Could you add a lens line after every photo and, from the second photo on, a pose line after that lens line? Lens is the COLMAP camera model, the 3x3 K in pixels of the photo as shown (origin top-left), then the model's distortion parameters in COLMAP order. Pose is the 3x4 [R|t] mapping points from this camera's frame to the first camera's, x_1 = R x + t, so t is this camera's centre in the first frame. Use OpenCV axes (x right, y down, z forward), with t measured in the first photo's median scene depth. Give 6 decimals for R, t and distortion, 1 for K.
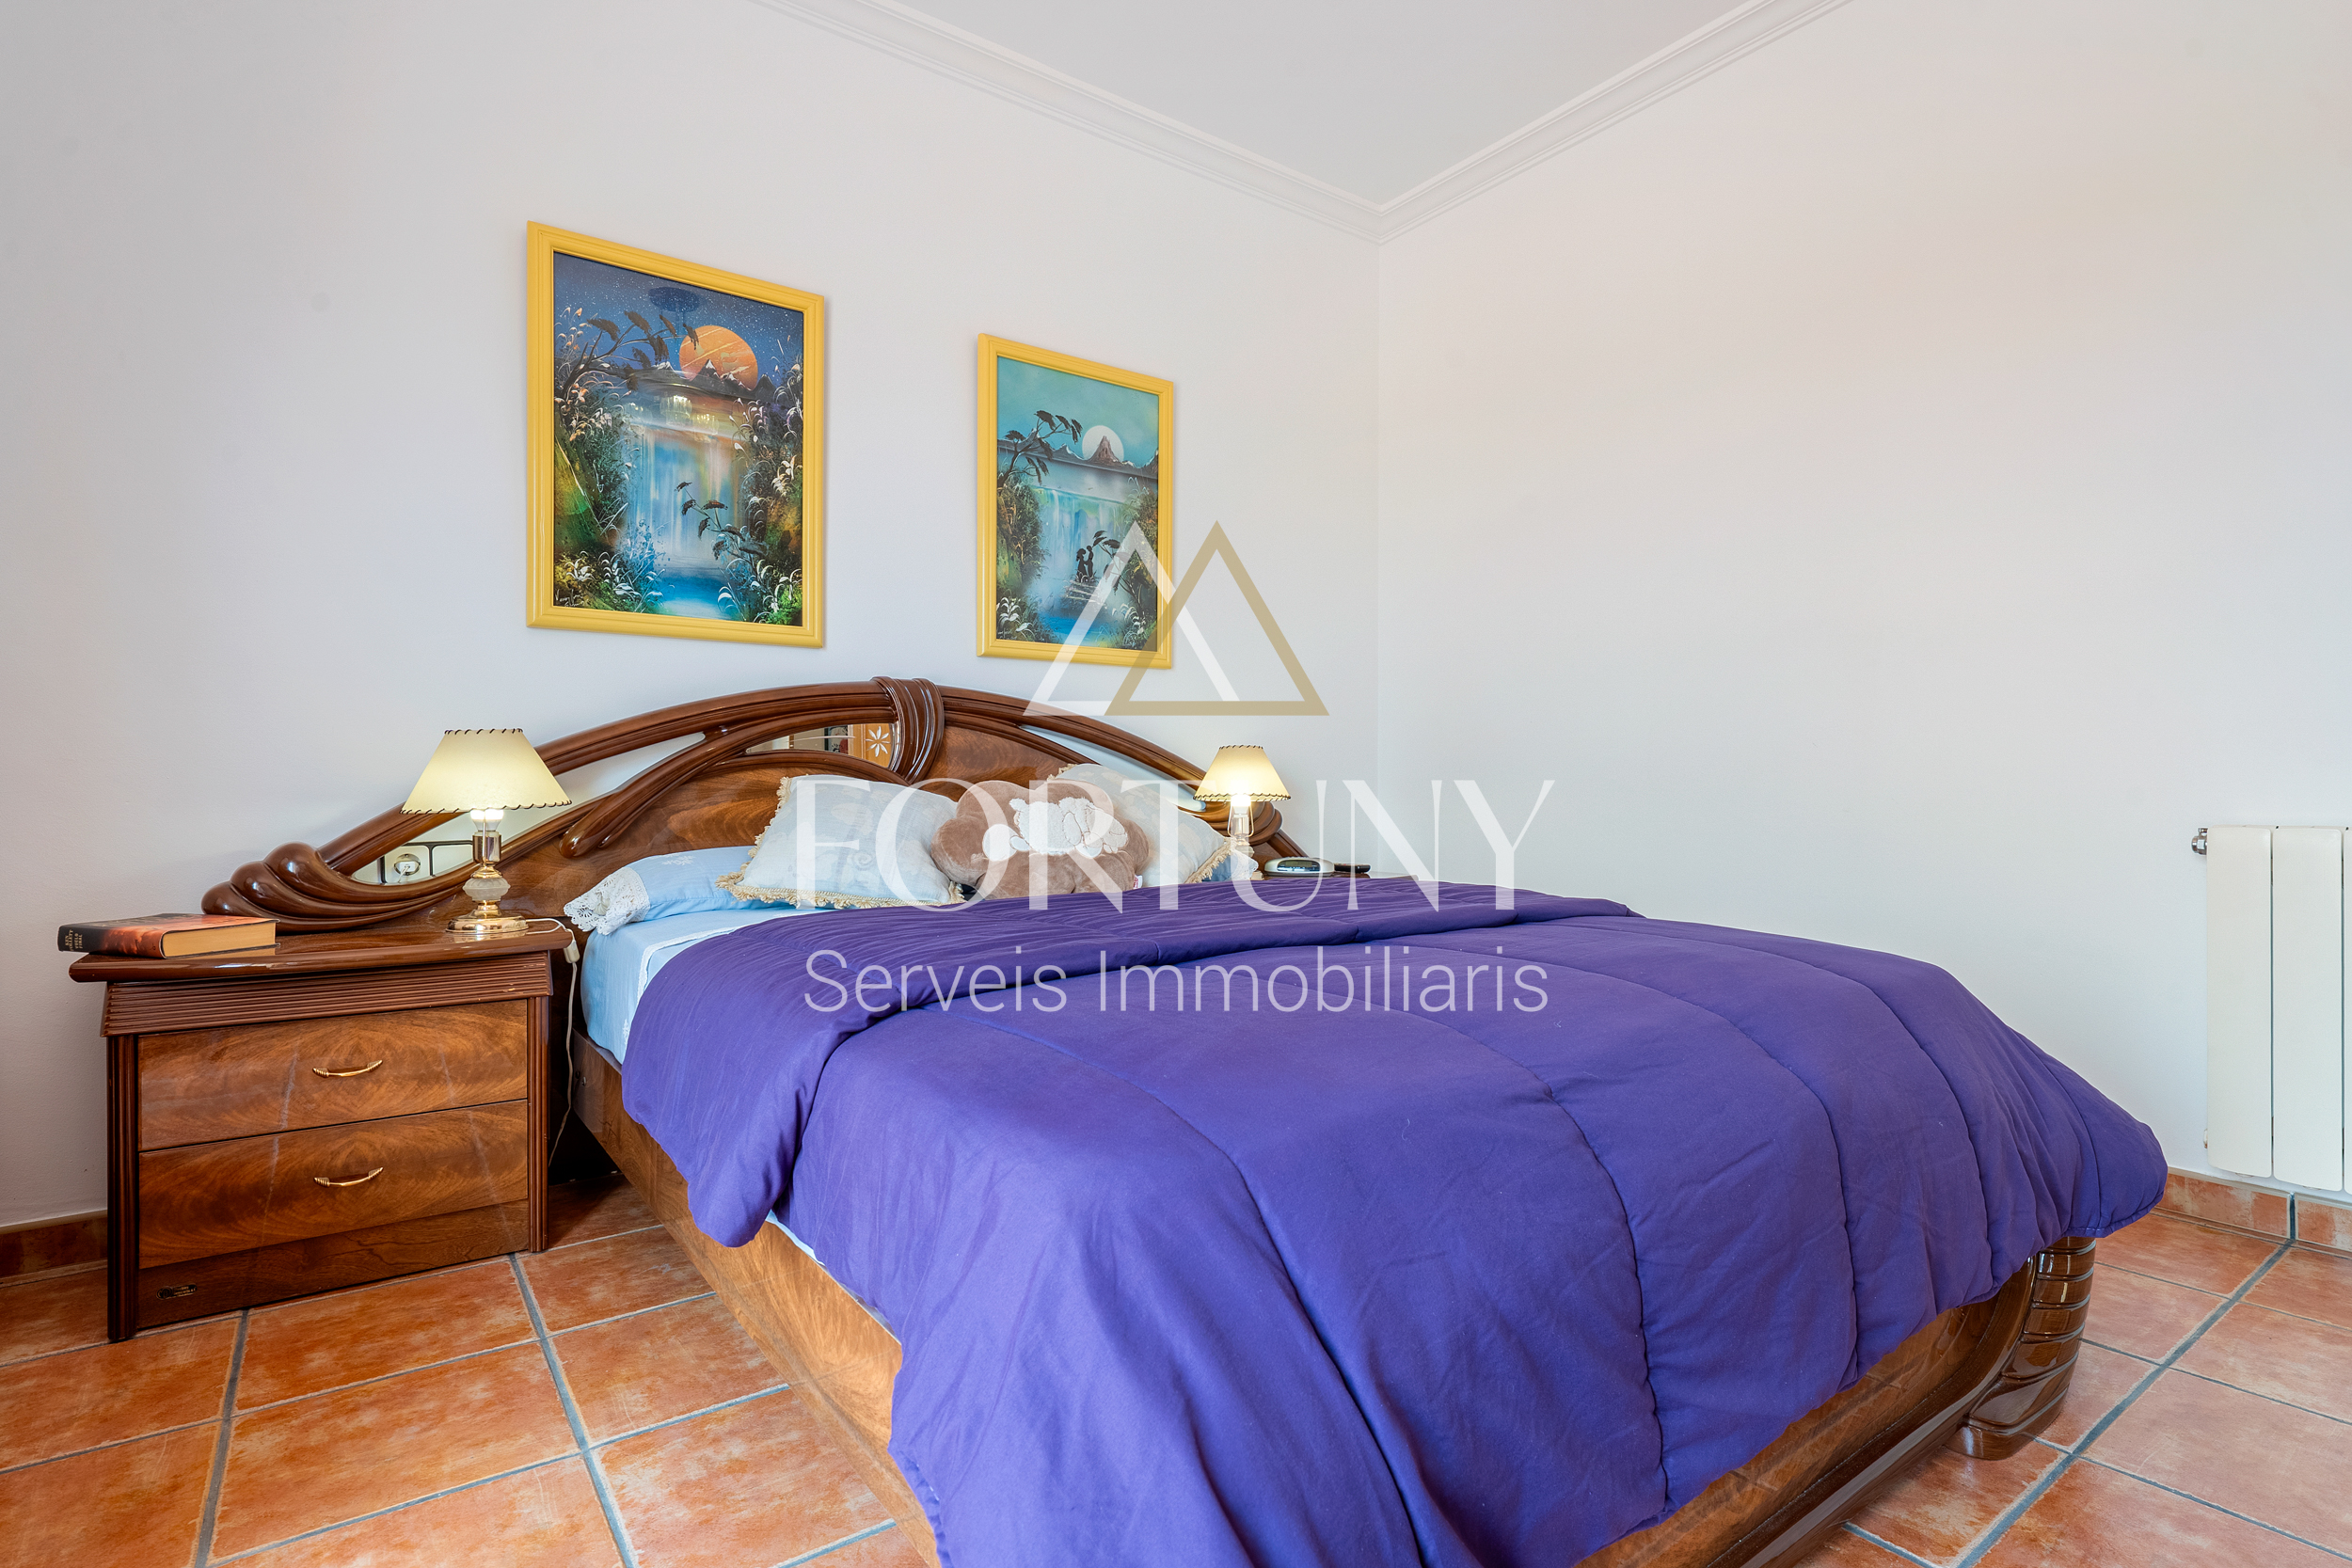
lens RADIAL K [[1157.2, 0, 1177.0], [0, 1157.2, 783.1], [0, 0, 1]] dist [0.003231, 0.000429]
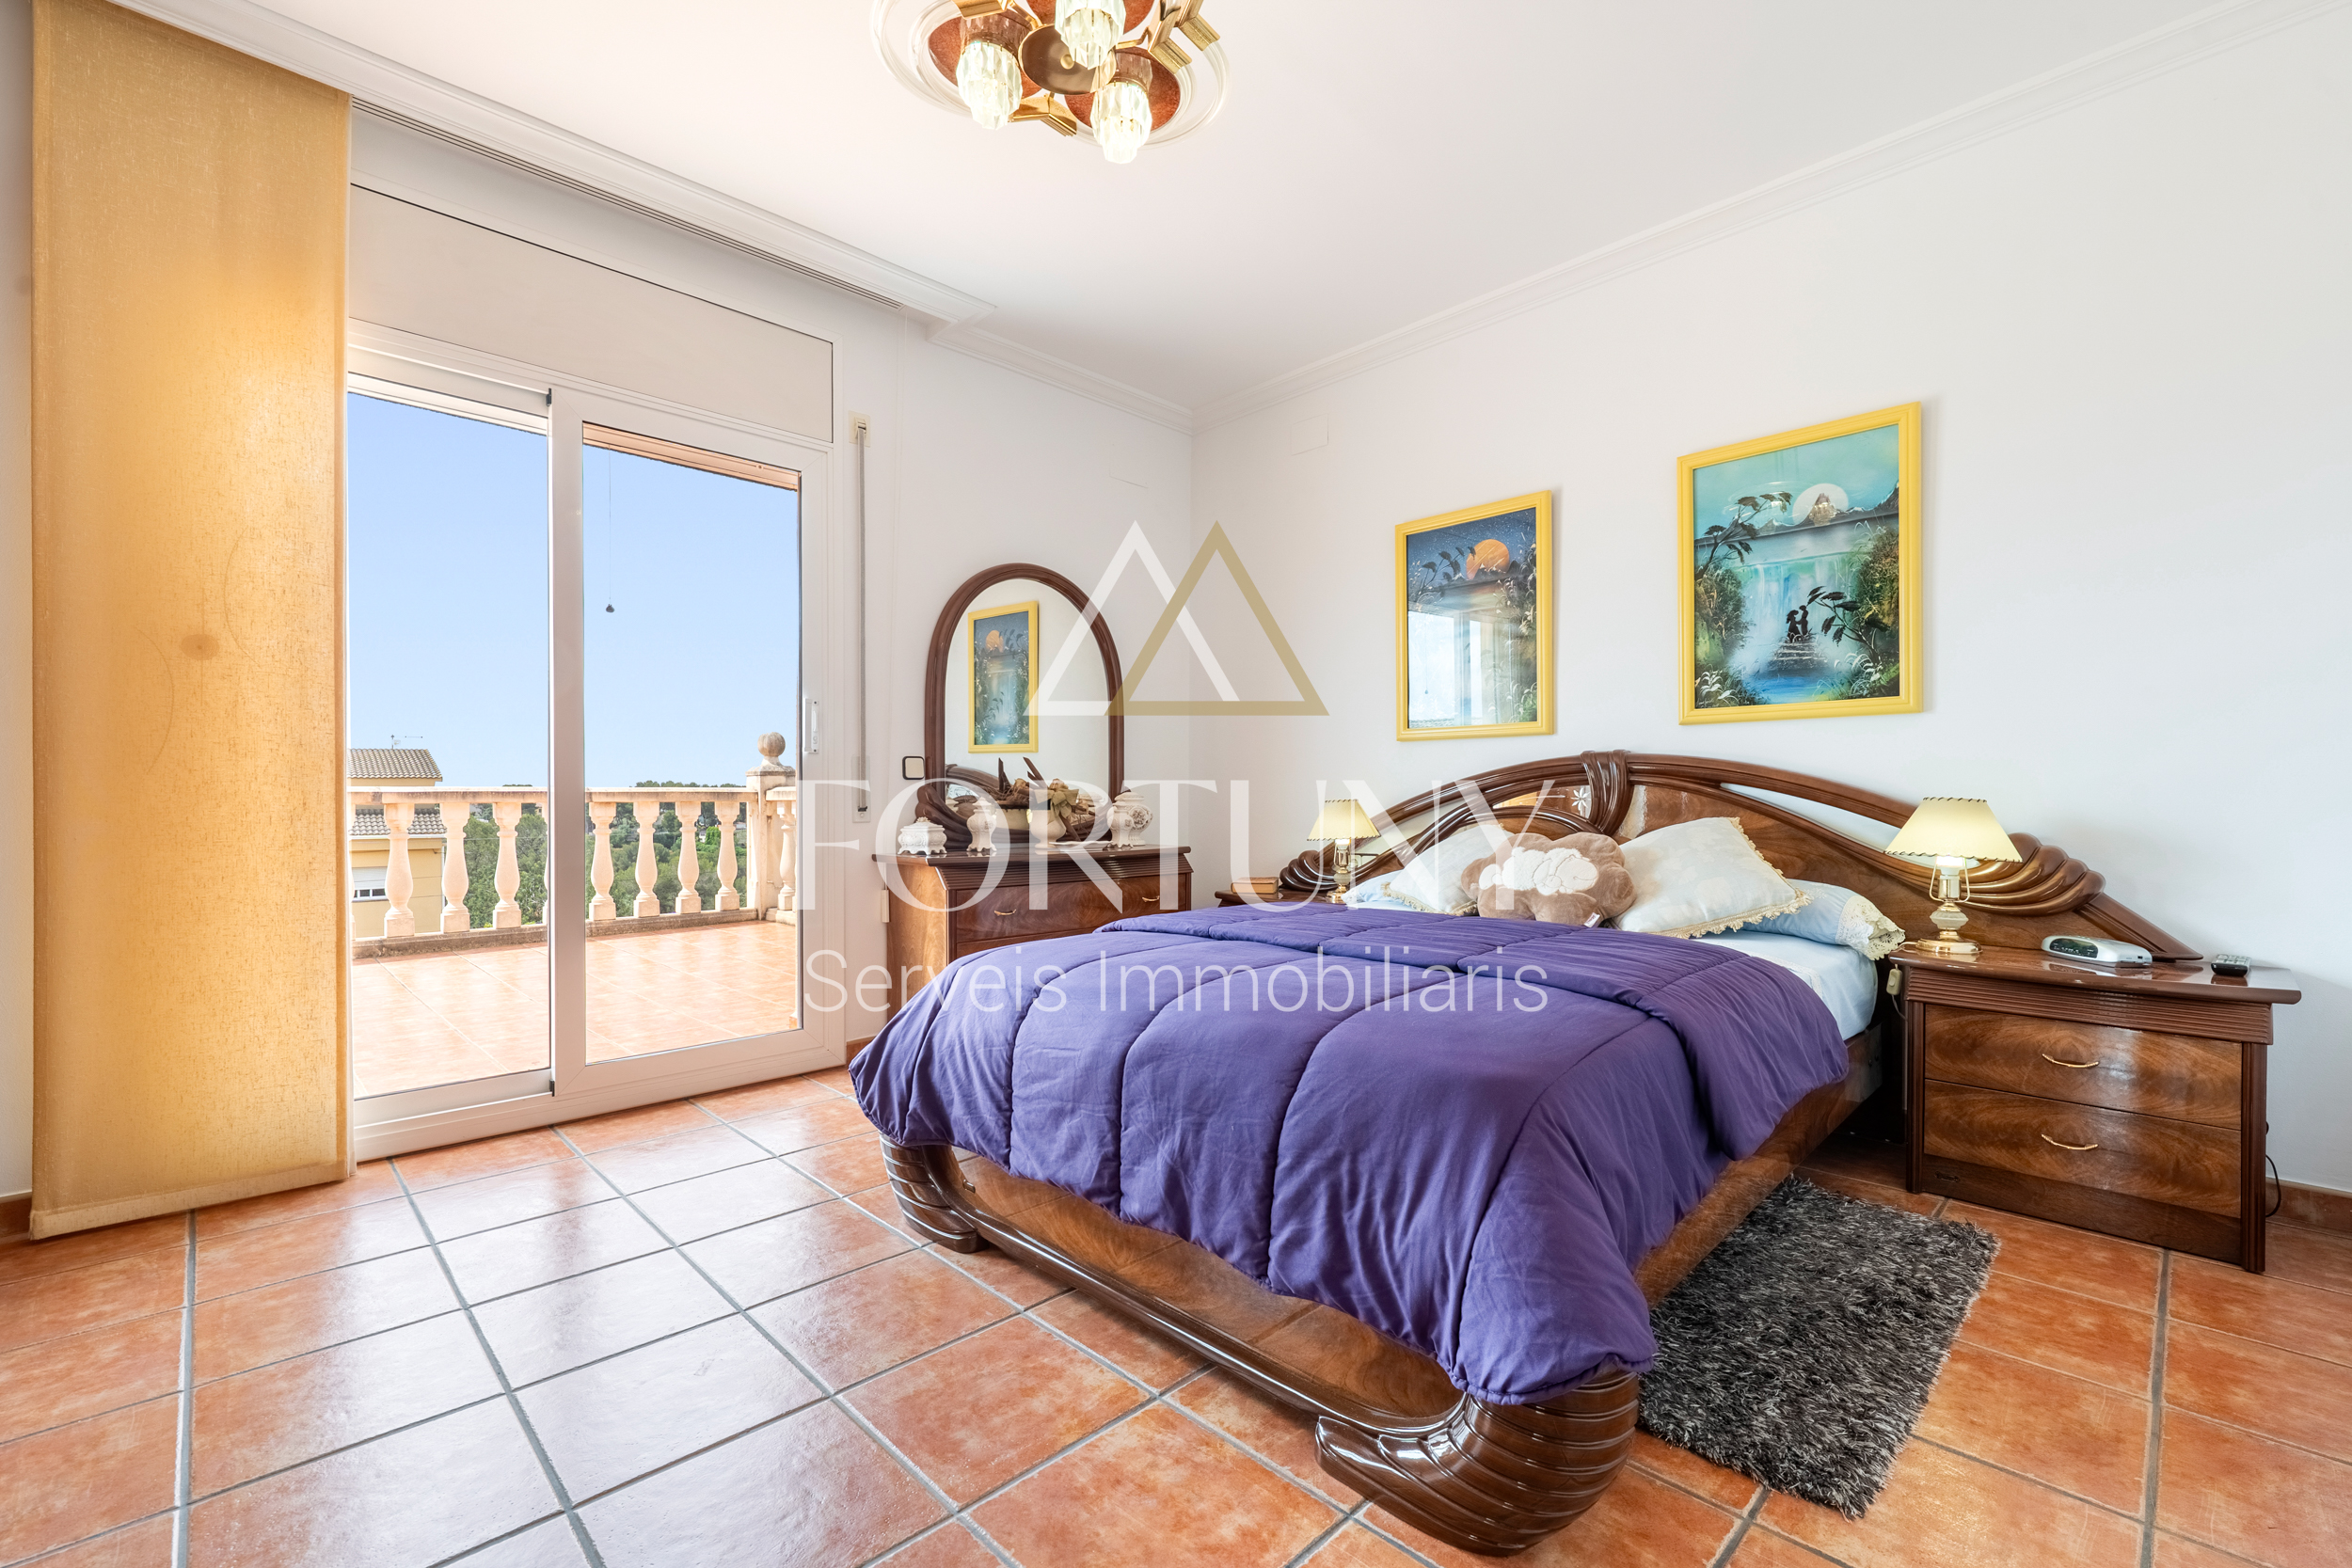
lens RADIAL K [[982.5, 0, 1175.1], [0, 982.5, 802.6], [0, 0, 1]] dist [0.000073, -0.000010]
pose [[0.139053, -0.006750, -0.990262, 0.742946], [-0.008969, 0.999927, -0.008075, -0.016689], [0.990244, 0.010005, 0.138983, 0.334047]]
